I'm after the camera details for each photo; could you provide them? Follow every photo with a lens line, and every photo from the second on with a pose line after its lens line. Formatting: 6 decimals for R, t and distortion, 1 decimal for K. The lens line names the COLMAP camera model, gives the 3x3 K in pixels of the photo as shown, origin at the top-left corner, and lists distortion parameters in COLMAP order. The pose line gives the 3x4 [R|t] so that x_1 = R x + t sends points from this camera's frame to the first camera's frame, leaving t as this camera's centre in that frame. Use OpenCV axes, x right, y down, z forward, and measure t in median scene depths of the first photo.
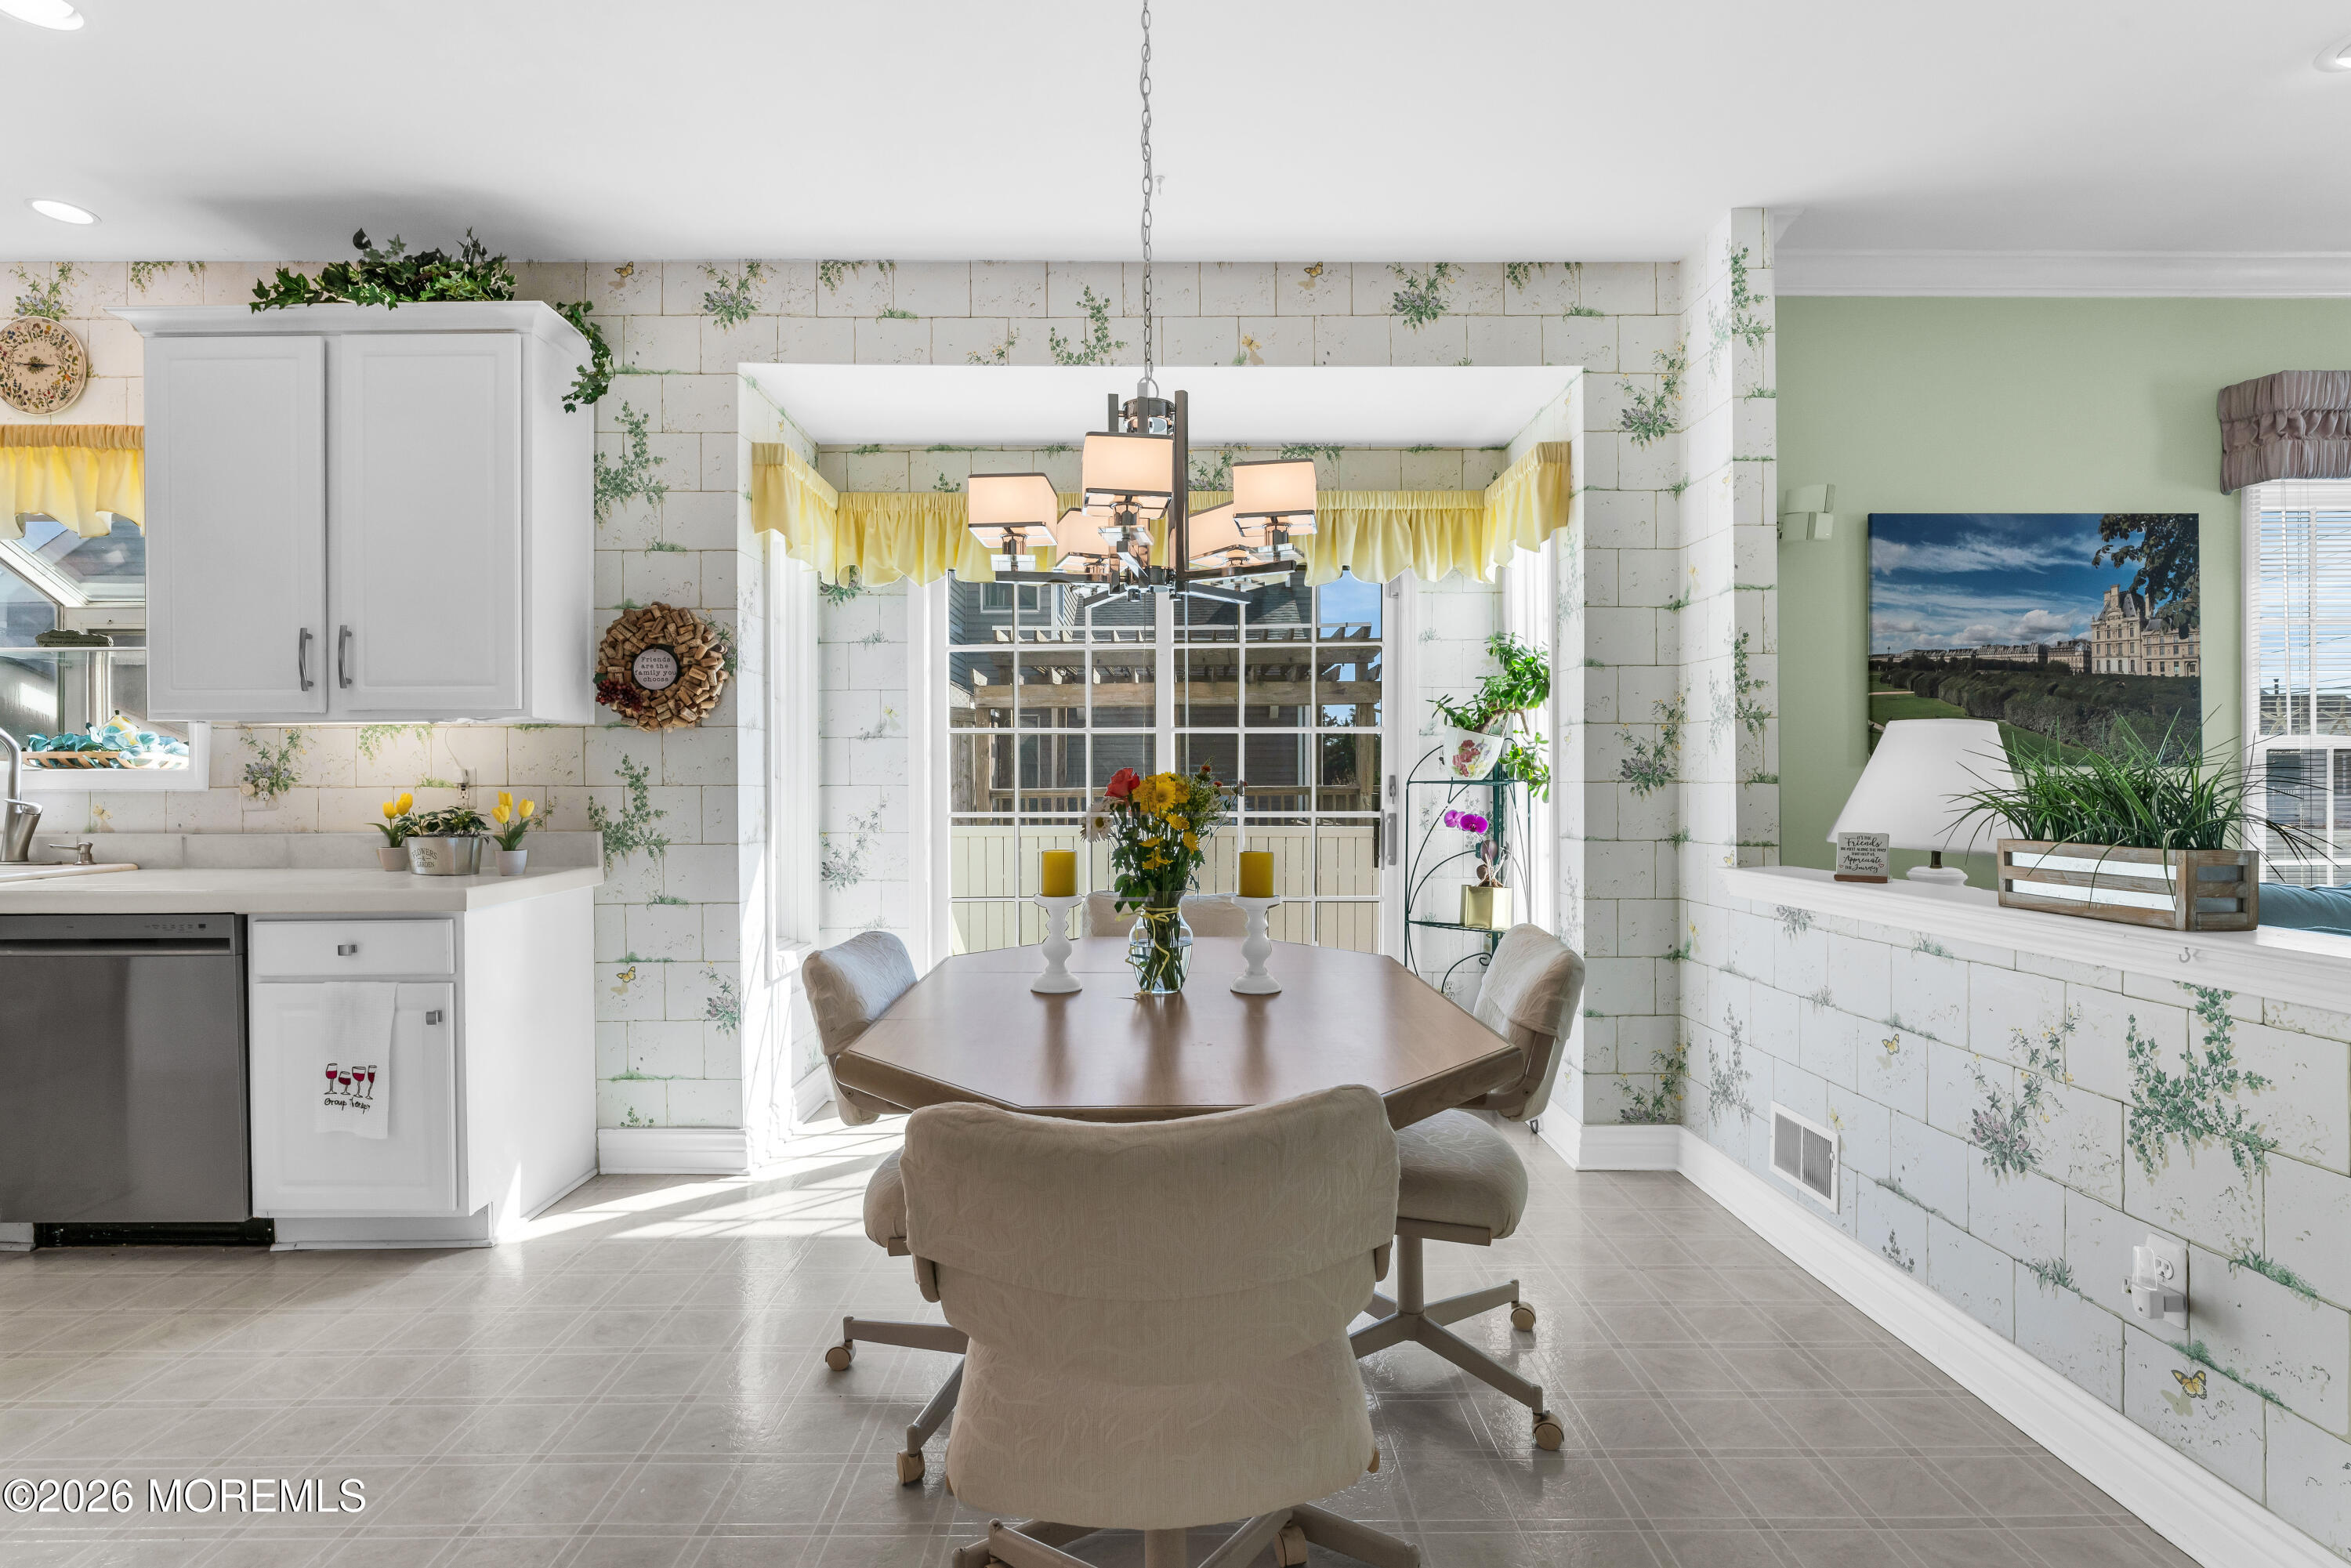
lens RADIAL K [[1088.0, 0, 1163.9], [0, 1088.0, 788.6], [0, 0, 1]] dist [-0.006654, 0.000767]
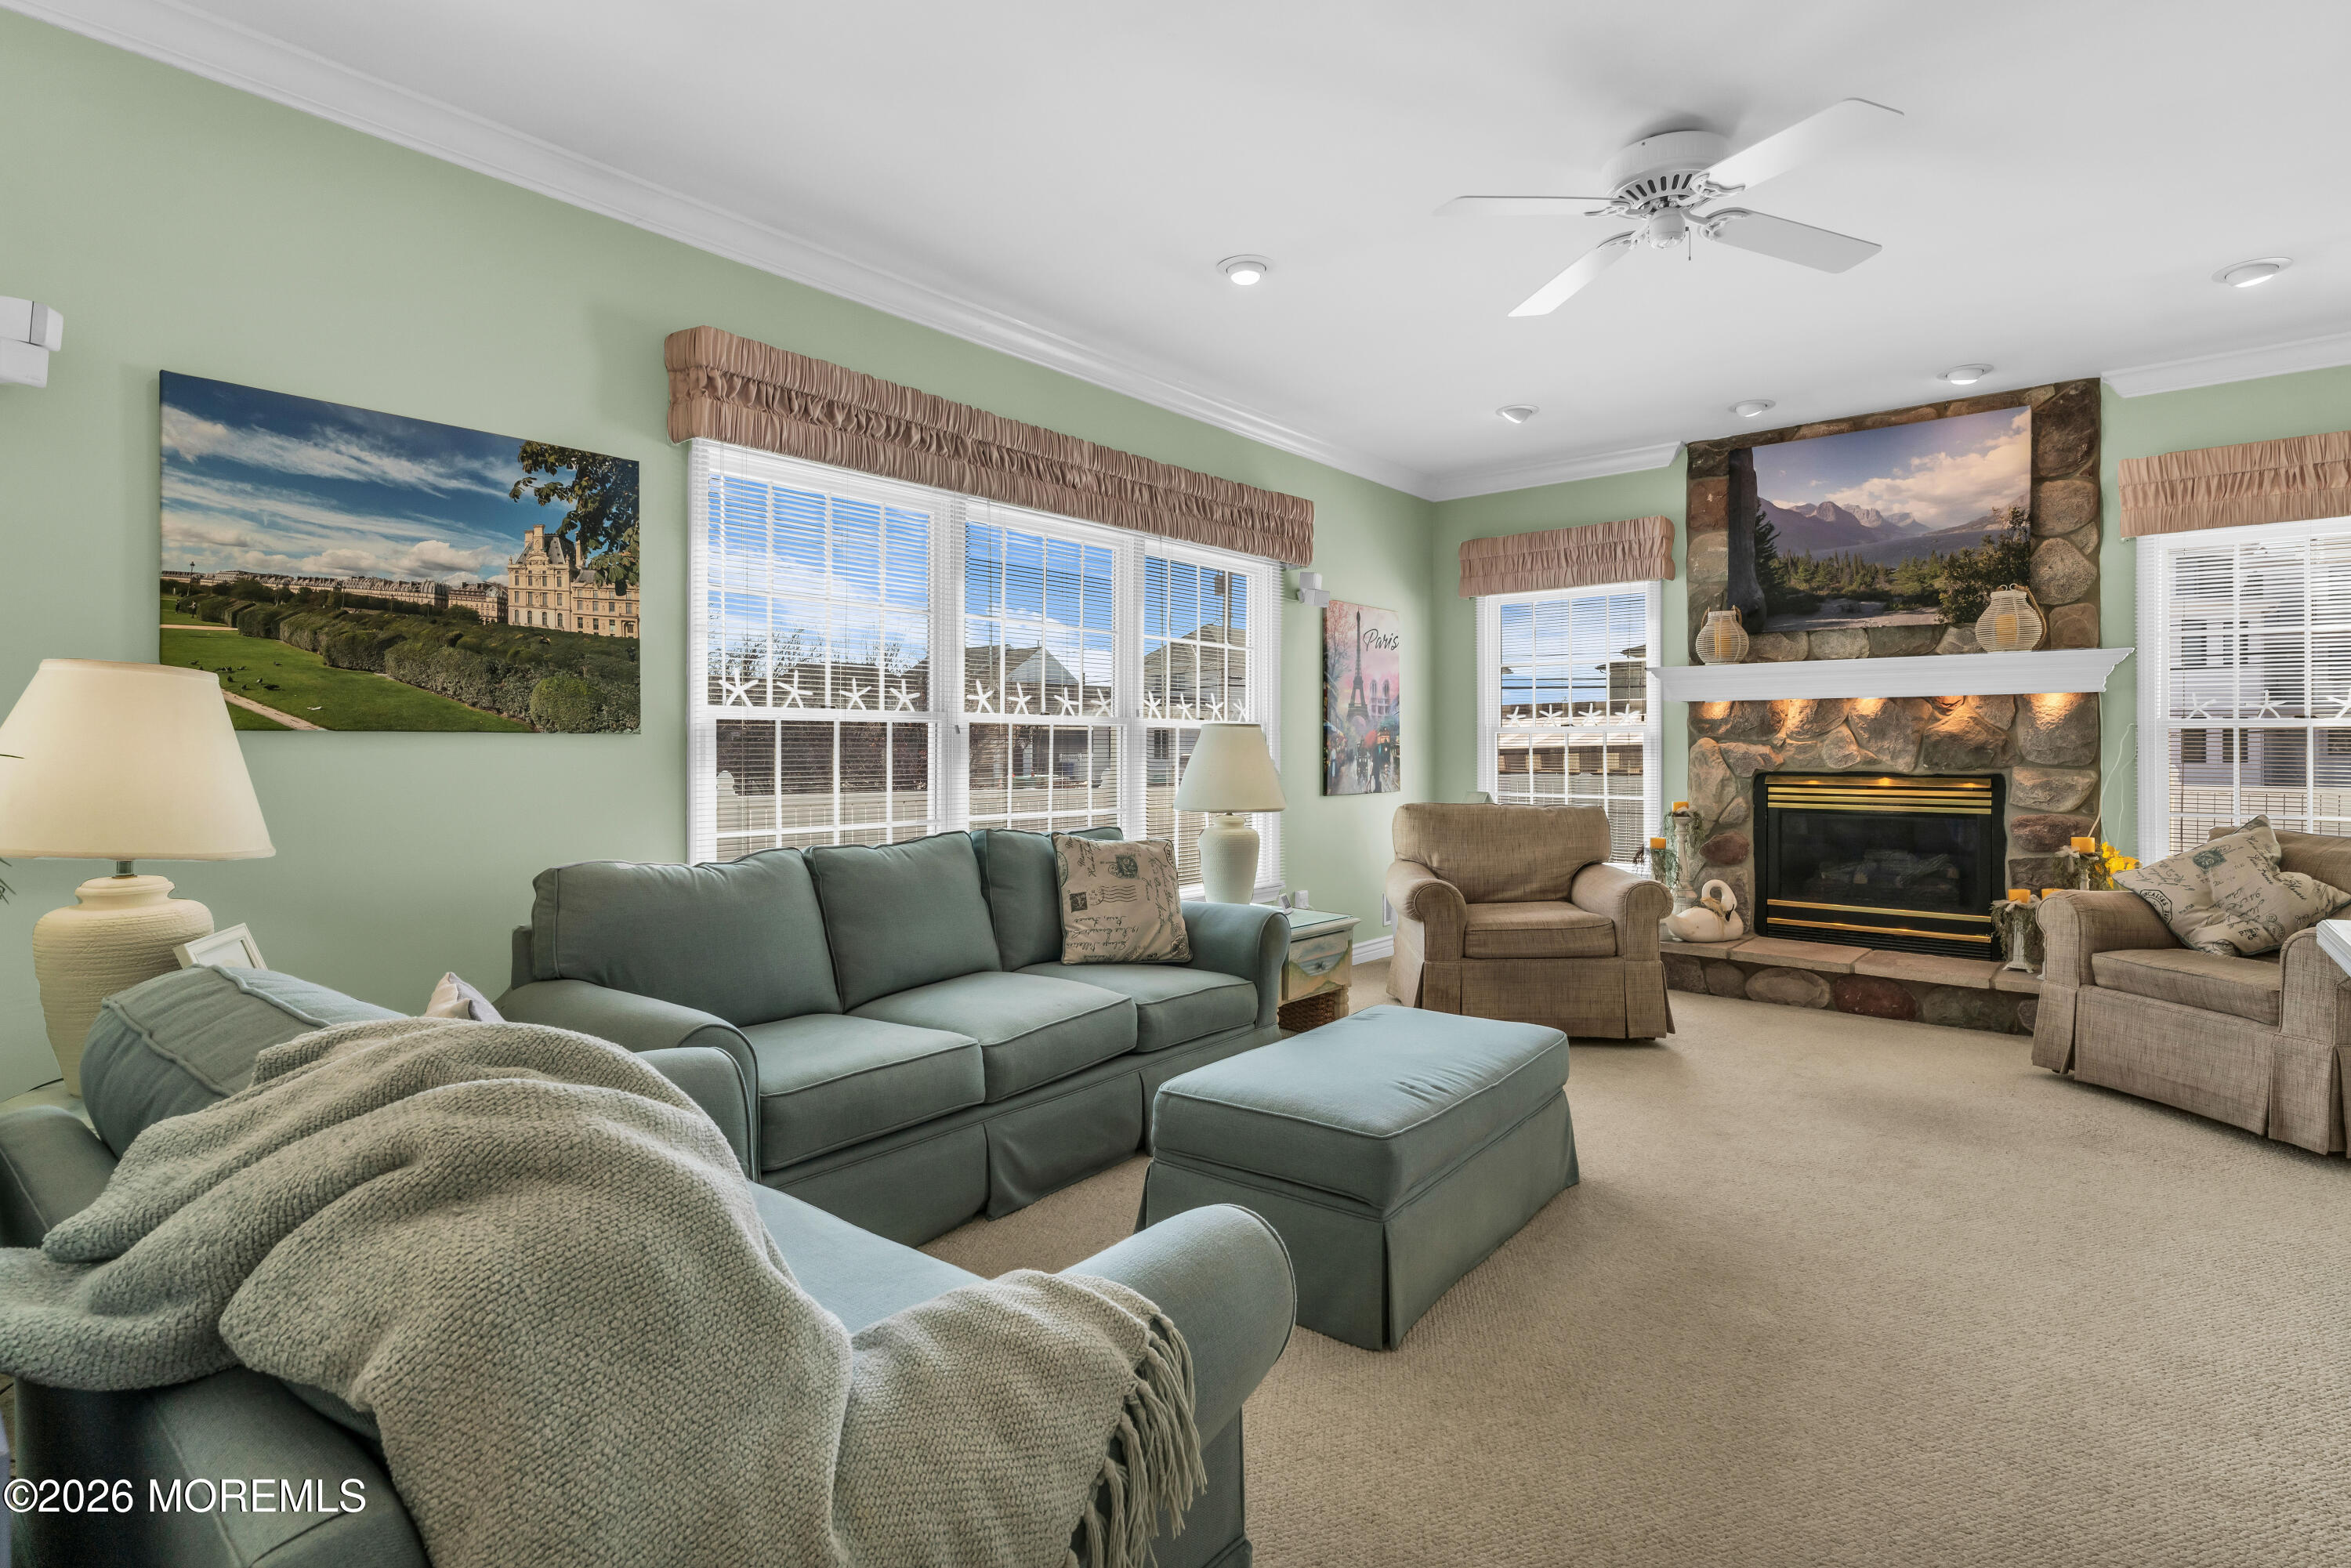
lens RADIAL K [[1162.7, 0, 1128.3], [0, 1162.7, 750.1], [0, 0, 1]] dist [-0.000738, -0.000652]
pose [[0.675626, 0.006689, 0.737215, 0.535510], [-0.003466, 0.999977, -0.005897, -0.004744], [-0.737237, 0.001429, 0.675633, 0.028646]]
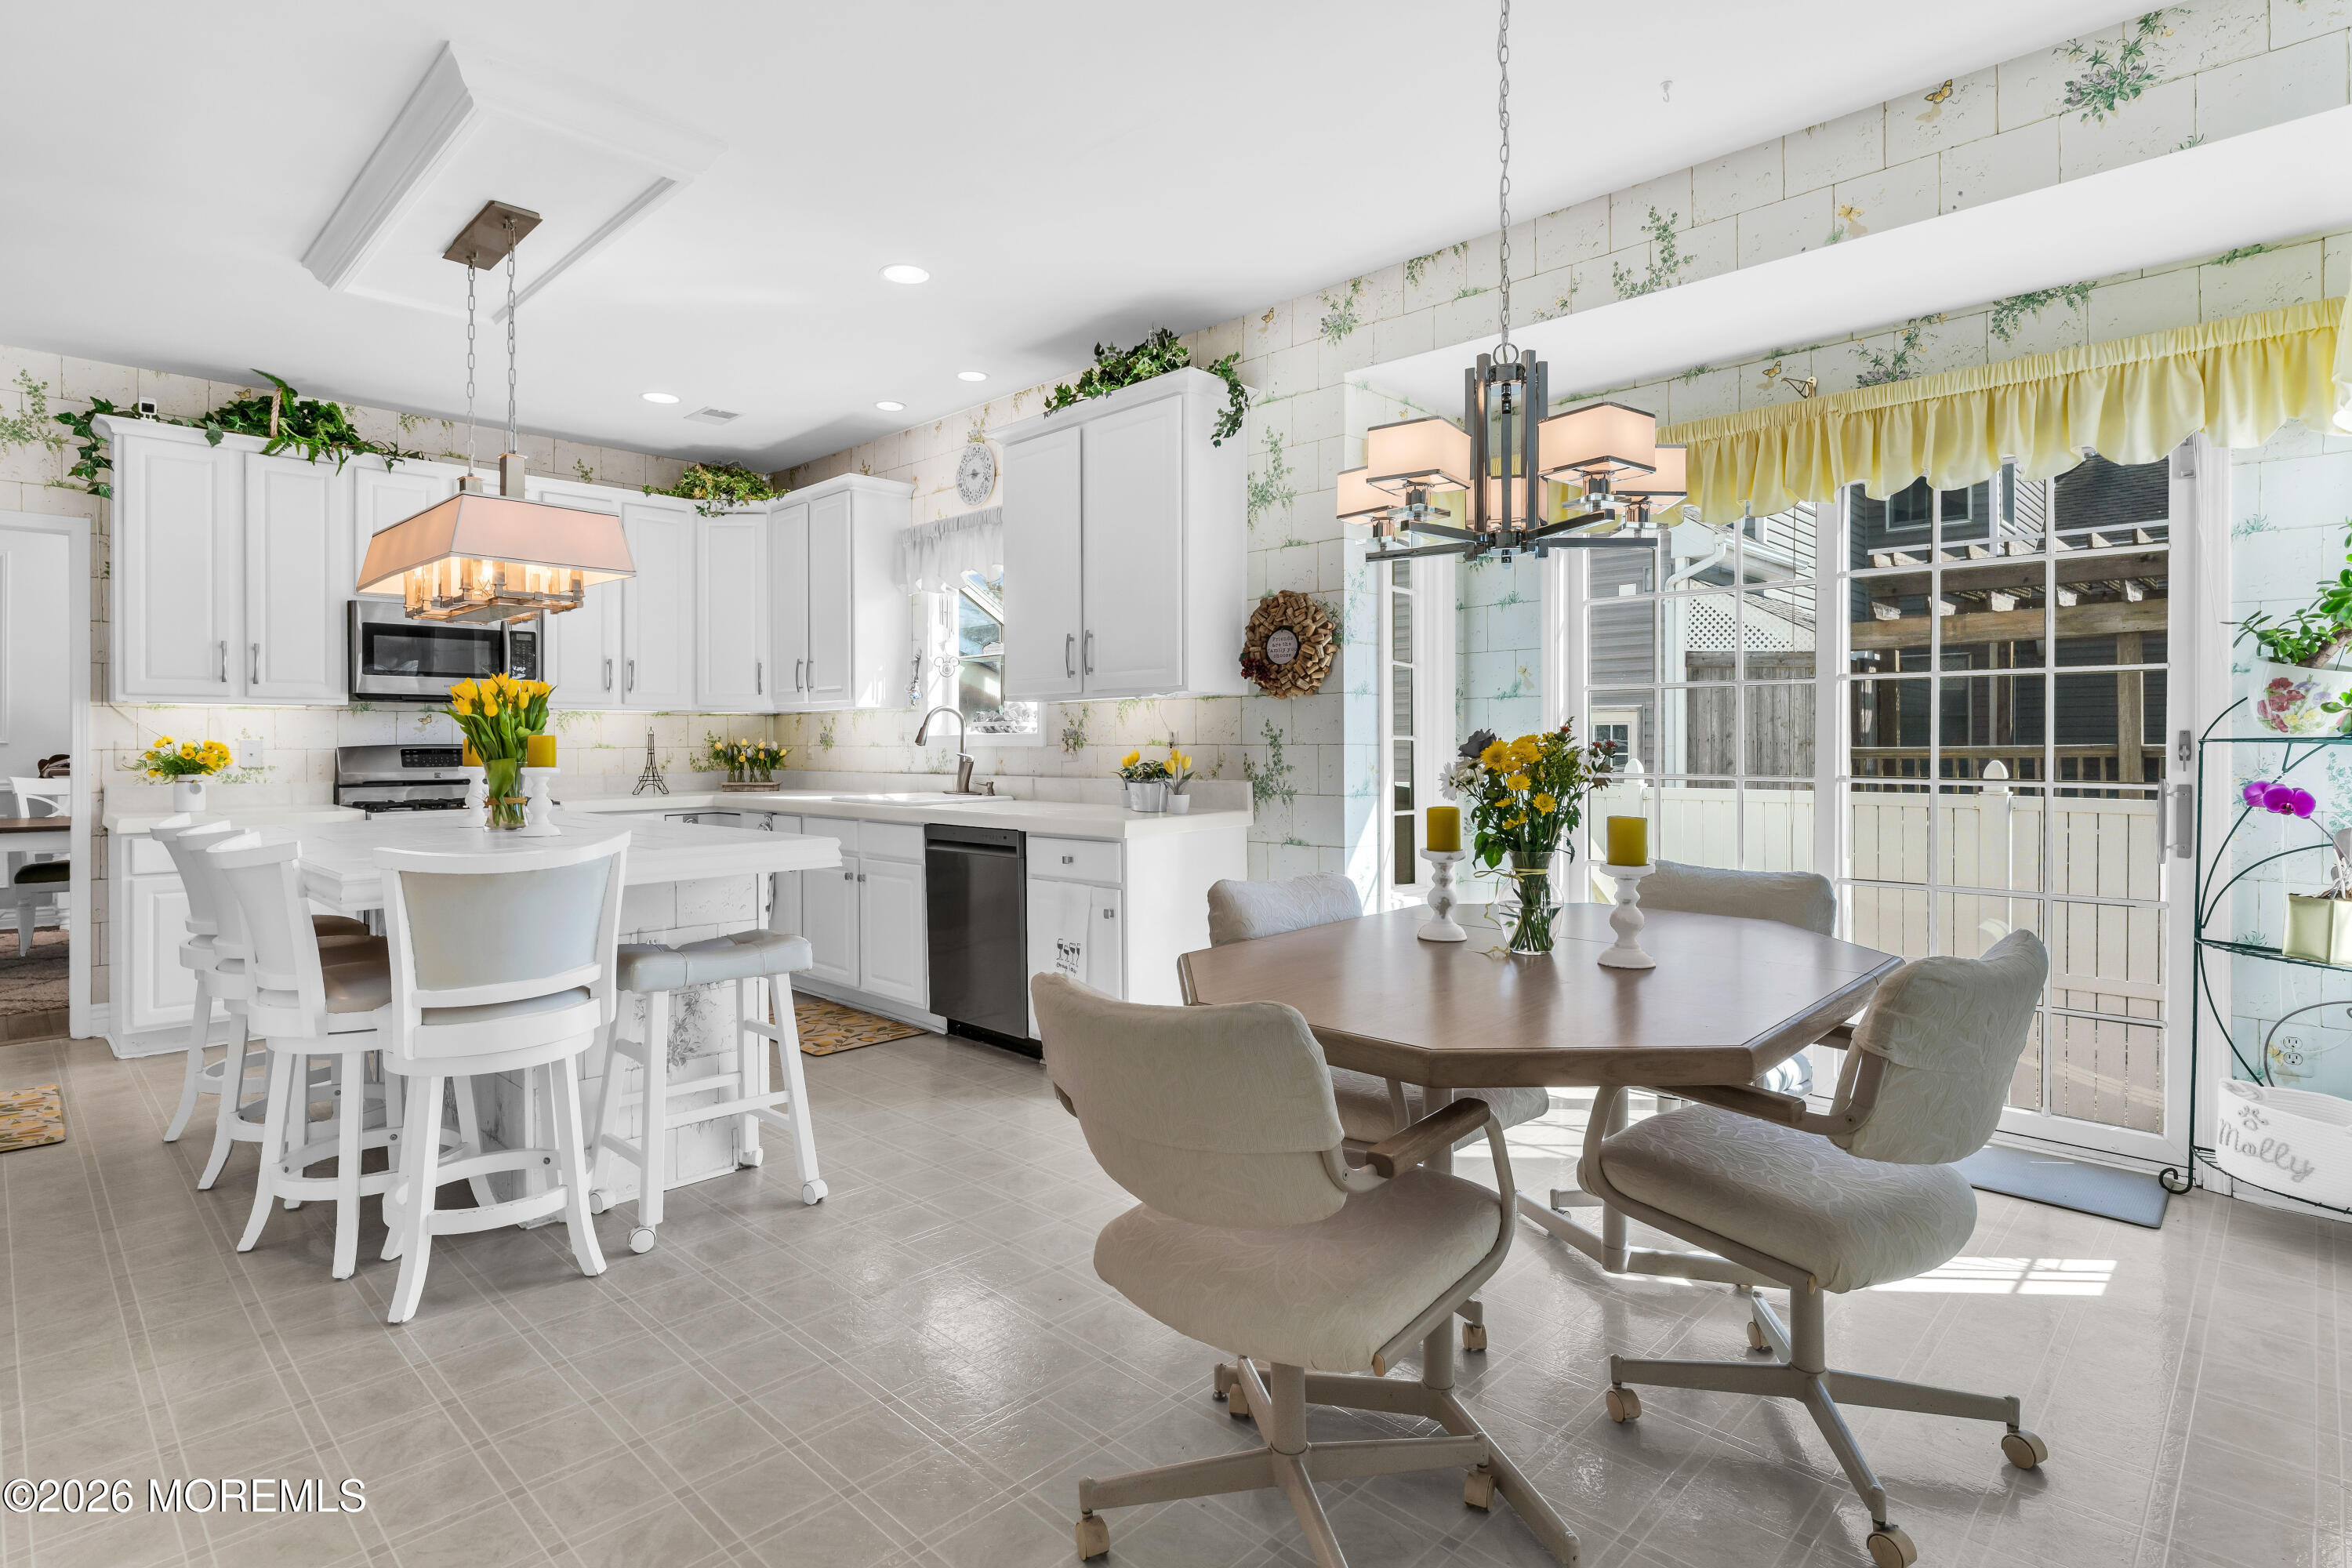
lens RADIAL K [[1163.2, 0, 1170.4], [0, 1163.2, 746.3], [0, 0, 1]] dist [-0.000738, -0.000652]
pose [[0.710950, 0.002482, -0.703238, 0.328931], [-0.002068, 0.999997, 0.001438, -0.002371], [0.703240, 0.000432, 0.710953, 0.005793]]
